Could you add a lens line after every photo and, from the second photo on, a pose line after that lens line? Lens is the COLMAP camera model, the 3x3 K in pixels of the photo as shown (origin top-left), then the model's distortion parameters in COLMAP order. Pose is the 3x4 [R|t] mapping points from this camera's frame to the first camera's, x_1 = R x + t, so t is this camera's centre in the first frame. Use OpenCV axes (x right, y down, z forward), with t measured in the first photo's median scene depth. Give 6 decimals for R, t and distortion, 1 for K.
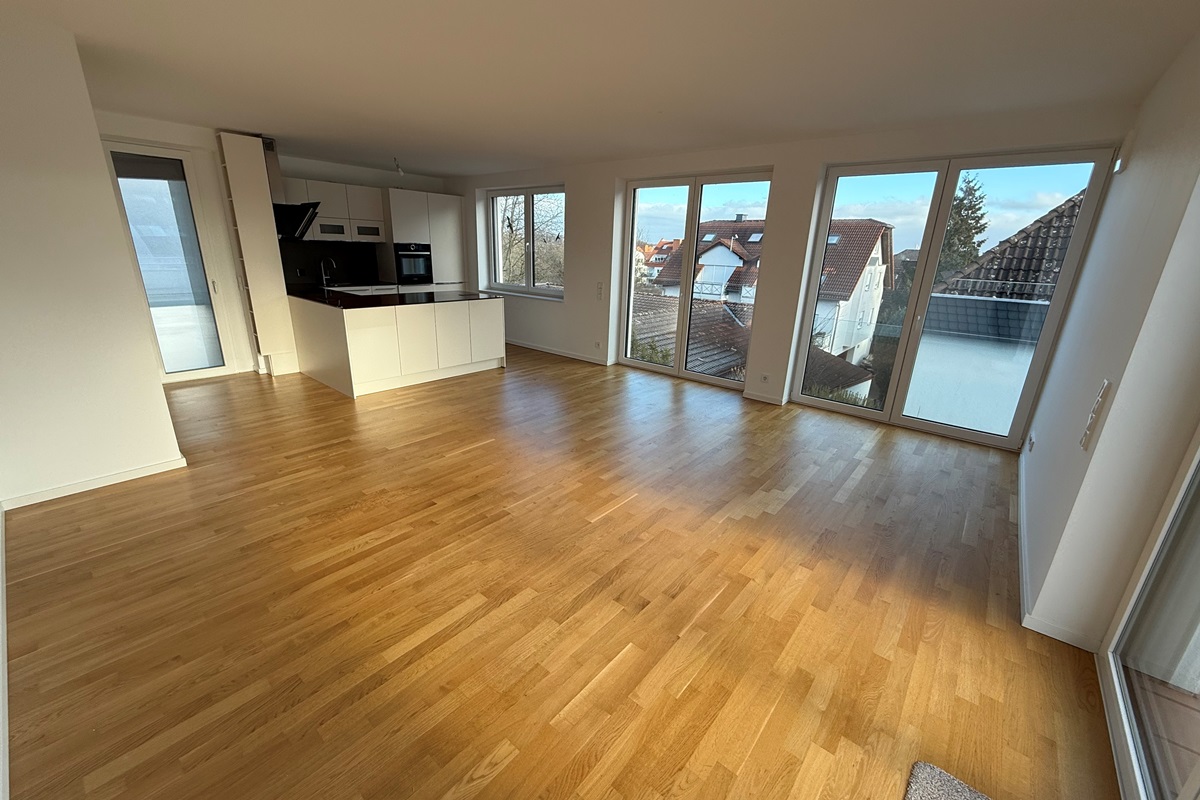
lens RADIAL K [[480.0, 0, 600.0], [0, 480.0, 400.0], [0, 0, 1]] dist [0.001140, 0.000136]
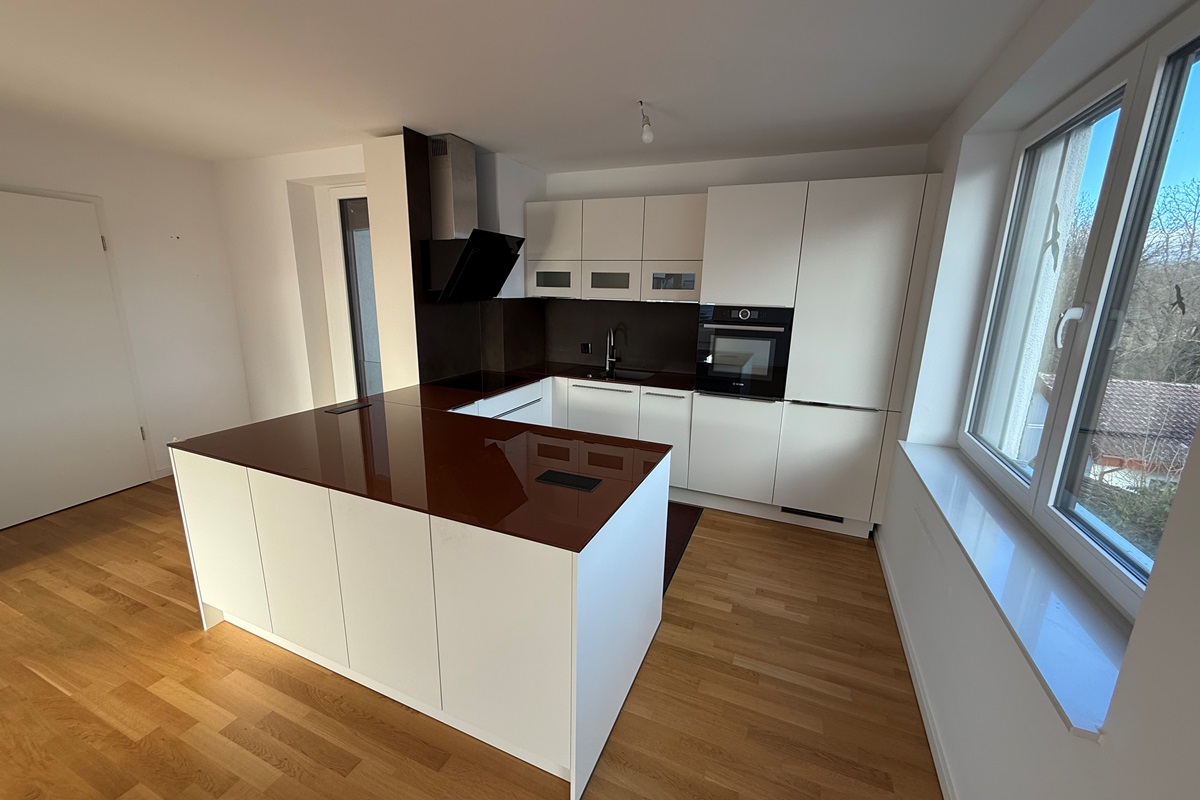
lens RADIAL K [[480.0, 0, 600.0], [0, 480.0, 400.0], [0, 0, 1]] dist [0.001140, 0.000136]
pose [[0.281791, 0.194734, -0.939507, -0.005998], [-0.304358, 0.946759, 0.104950, -0.197482], [0.909923, 0.256372, 0.326057, 0.597557]]
